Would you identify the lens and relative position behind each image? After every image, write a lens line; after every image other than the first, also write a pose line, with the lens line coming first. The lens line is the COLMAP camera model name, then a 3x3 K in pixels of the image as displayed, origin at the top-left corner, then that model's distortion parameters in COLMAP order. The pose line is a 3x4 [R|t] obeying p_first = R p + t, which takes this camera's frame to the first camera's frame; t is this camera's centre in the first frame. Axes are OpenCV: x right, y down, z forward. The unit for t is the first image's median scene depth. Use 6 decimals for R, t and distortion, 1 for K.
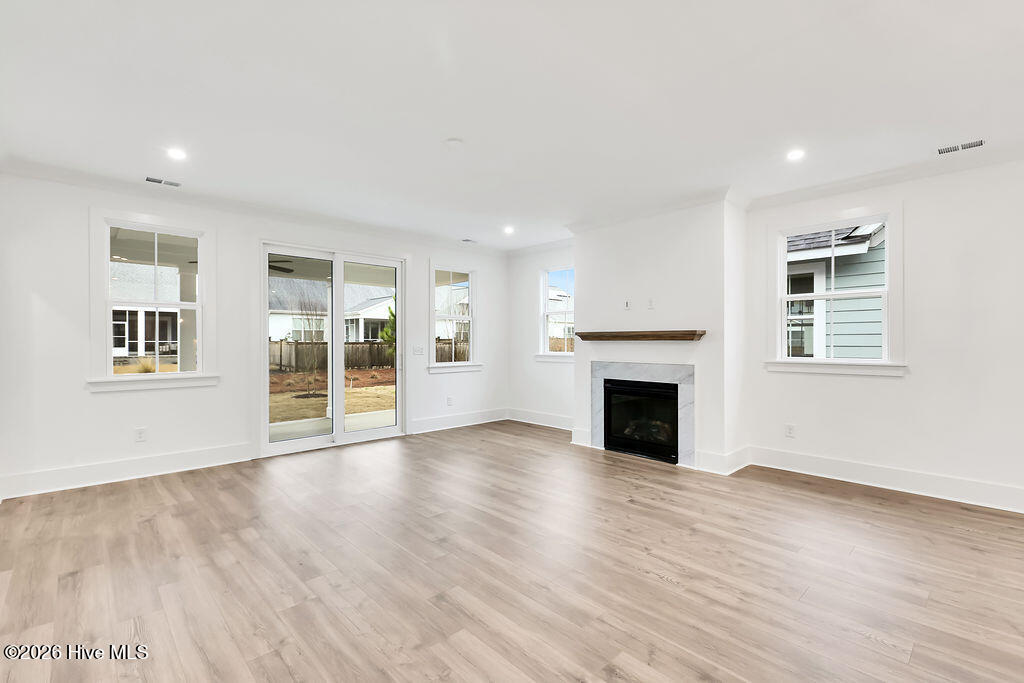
lens RADIAL K [[457.1, 0, 514.3], [0, 457.1, 339.9], [0, 0, 1]] dist [0.014618, -0.007132]
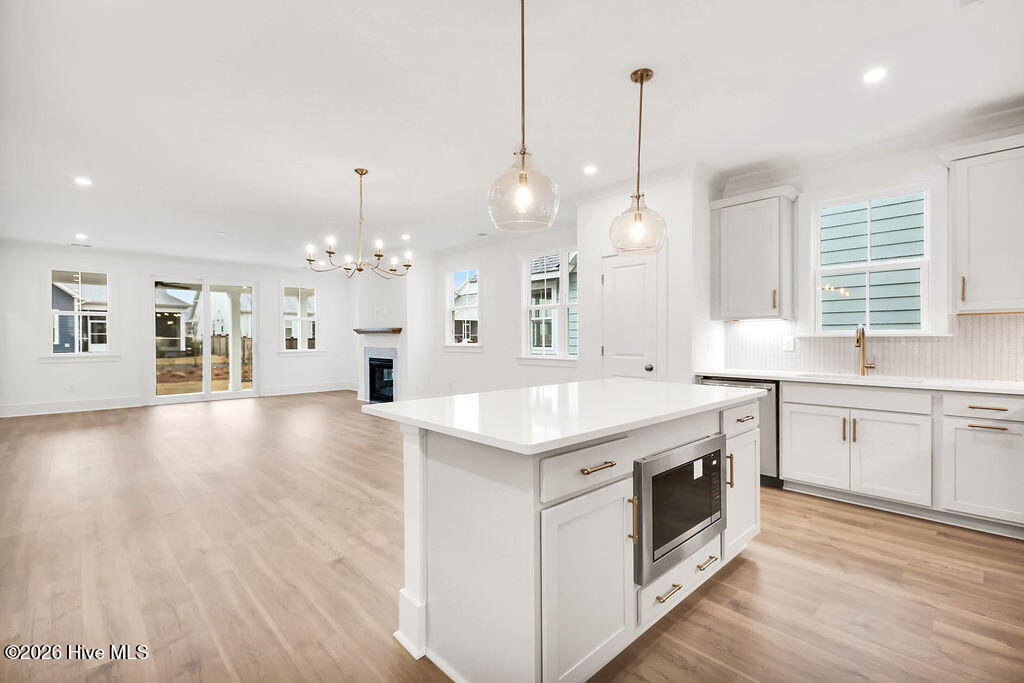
lens RADIAL K [[457.1, 0, 514.3], [0, 457.1, 339.9], [0, 0, 1]] dist [0.014618, -0.007132]
pose [[0.999982, -0.002363, 0.005602, 0.800977], [0.002327, 0.999976, 0.006569, 0.014227], [-0.005617, -0.006556, 0.999963, -0.703673]]
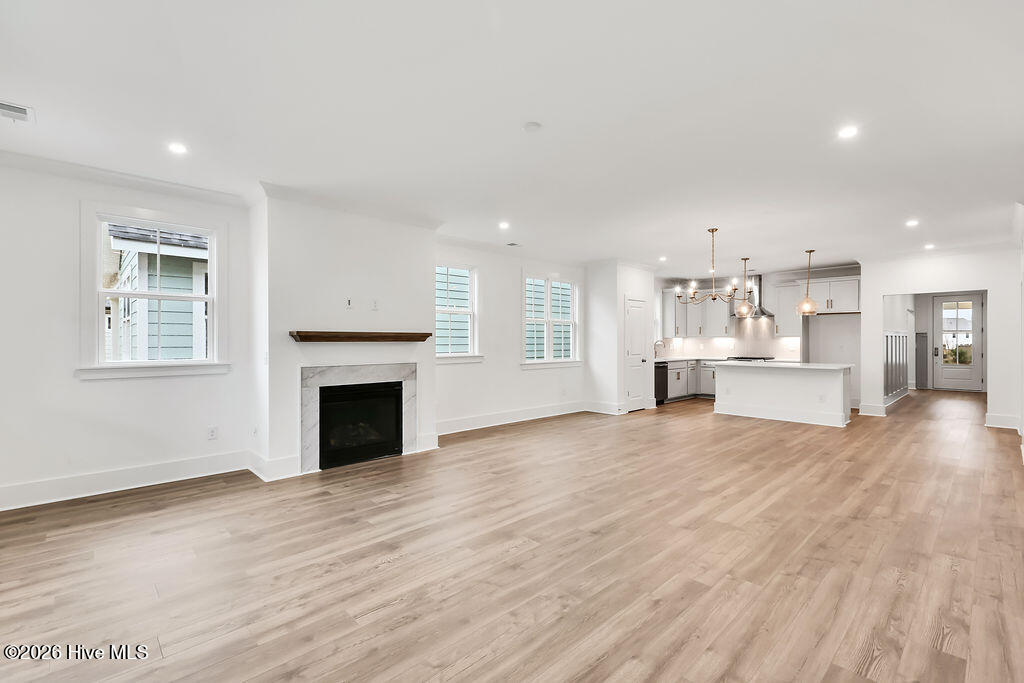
lens RADIAL K [[457.1, 0, 514.3], [0, 457.1, 339.9], [0, 0, 1]] dist [0.014618, -0.007132]
pose [[-0.006668, 0.002550, 0.999975, -0.748765], [-0.000924, 0.999996, -0.002556, 0.000079], [-0.999977, -0.000941, -0.006666, 0.742620]]
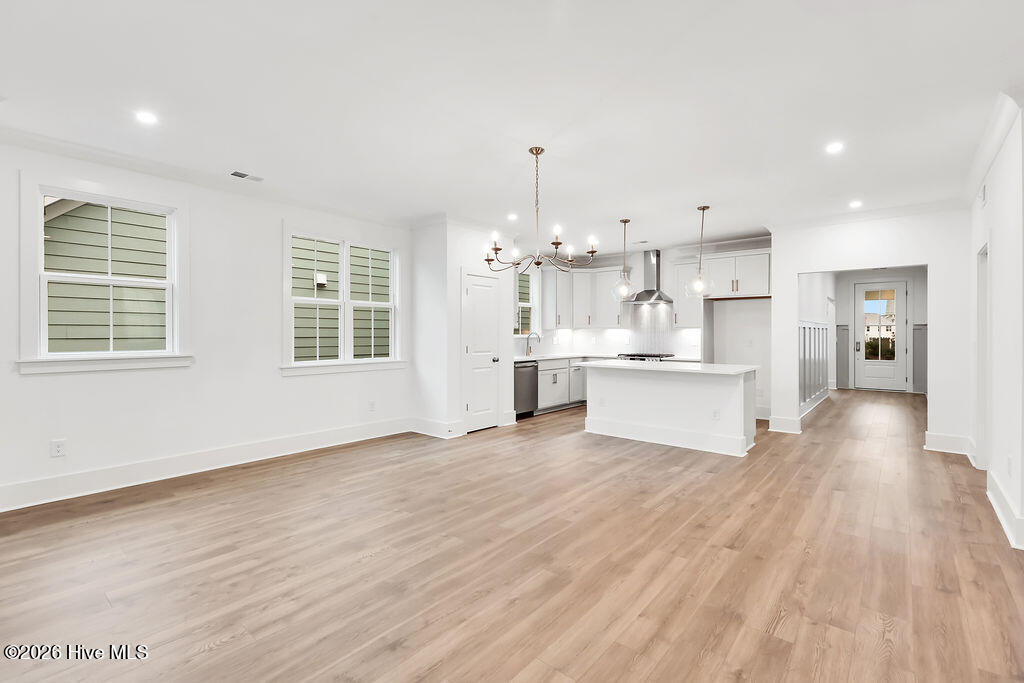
lens RADIAL K [[461.9, 0, 513.9], [0, 461.9, 333.4], [0, 0, 1]] dist [0.015861, -0.007317]
pose [[-0.119135, 0.000804, 0.992878, -0.258285], [-0.003095, 0.999995, -0.001181, 0.001832], [-0.992873, -0.003213, -0.119132, 0.317486]]
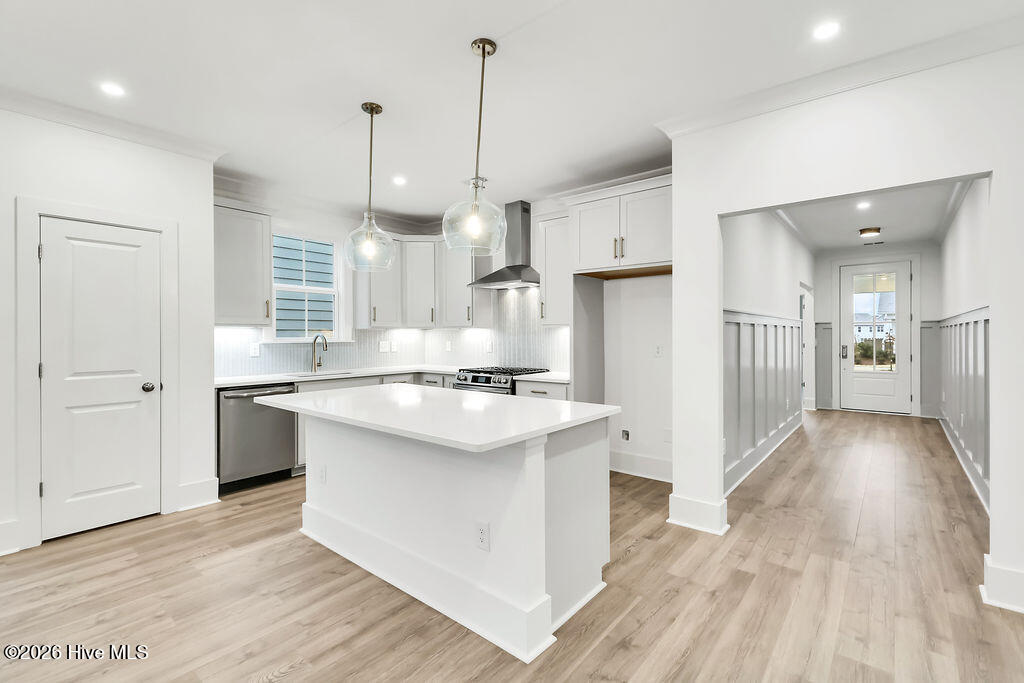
lens RADIAL K [[461.9, 0, 513.9], [0, 461.9, 333.4], [0, 0, 1]] dist [0.015861, -0.007317]
pose [[-0.130757, 0.004144, 0.991406, 0.314650], [0.000343, 0.999991, -0.004135, -0.000703], [-0.991414, -0.000200, -0.130757, -0.243427]]
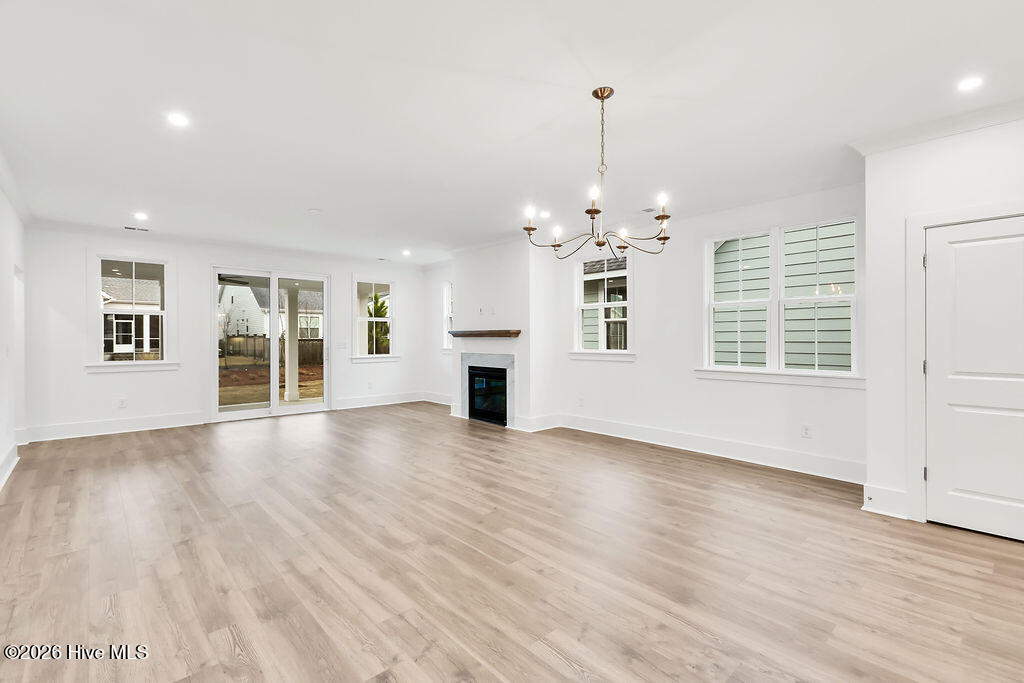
lens RADIAL K [[461.9, 0, 513.9], [0, 461.9, 333.4], [0, 0, 1]] dist [0.015861, -0.007317]
pose [[0.999800, -0.000877, -0.019964, 0.409257], [0.000727, 0.999971, -0.007531, 0.000328], [0.019970, 0.007515, 0.999772, -0.400296]]
